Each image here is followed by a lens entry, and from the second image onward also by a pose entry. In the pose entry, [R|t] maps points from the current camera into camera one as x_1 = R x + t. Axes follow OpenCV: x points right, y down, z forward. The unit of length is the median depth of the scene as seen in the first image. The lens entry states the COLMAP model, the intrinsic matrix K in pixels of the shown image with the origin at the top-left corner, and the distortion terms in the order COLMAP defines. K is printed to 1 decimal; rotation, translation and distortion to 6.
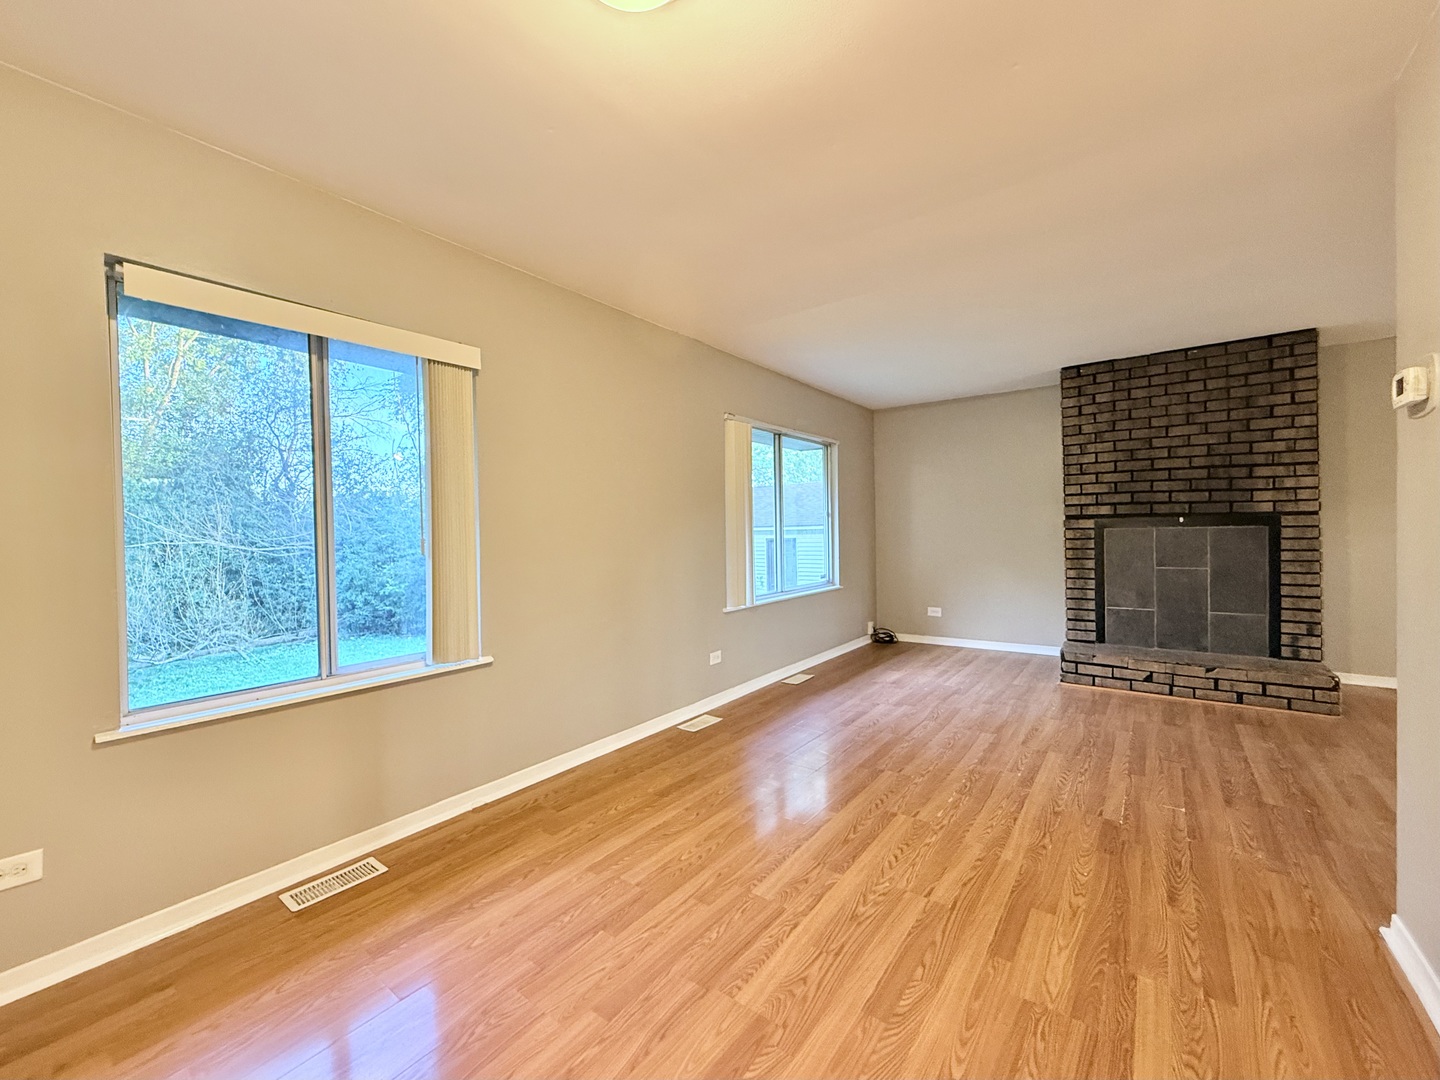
lens RADIAL K [[593.1, 0, 725.3], [0, 593.1, 536.0], [0, 0, 1]] dist [-0.000844, -0.000071]
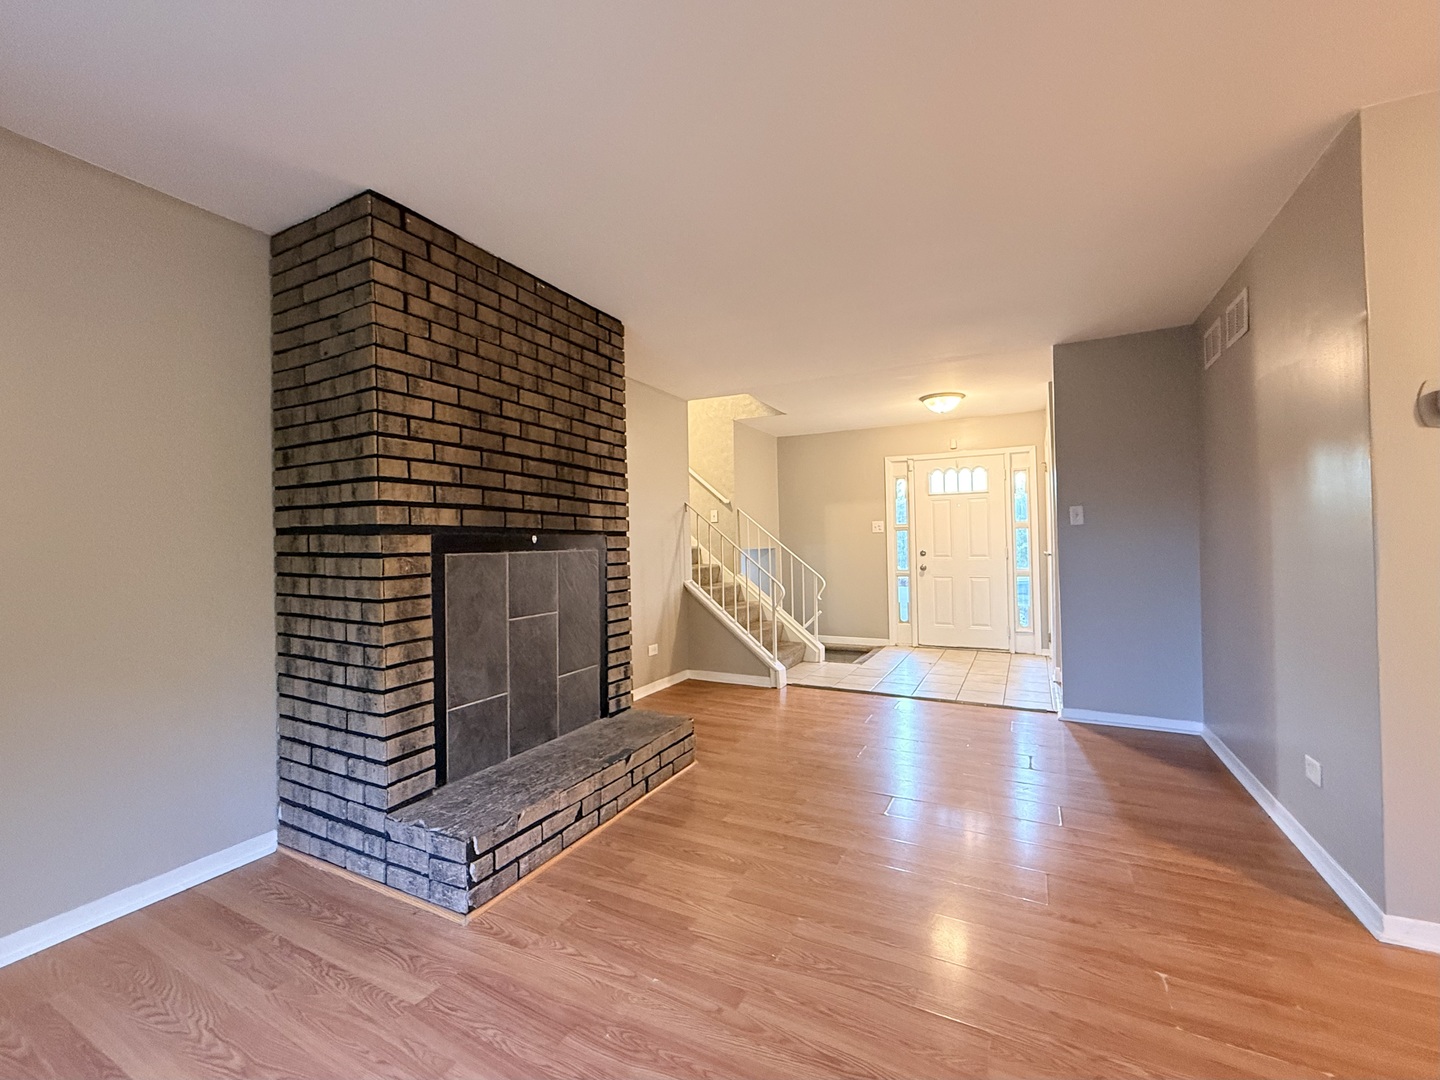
lens RADIAL K [[593.1, 0, 725.3], [0, 593.1, 536.0], [0, 0, 1]] dist [-0.000844, -0.000071]
pose [[-0.147427, 0.034124, 0.988484, 0.114505], [0.035007, 0.998958, -0.029265, -0.005201], [-0.988453, 0.030290, -0.148468, 0.906721]]
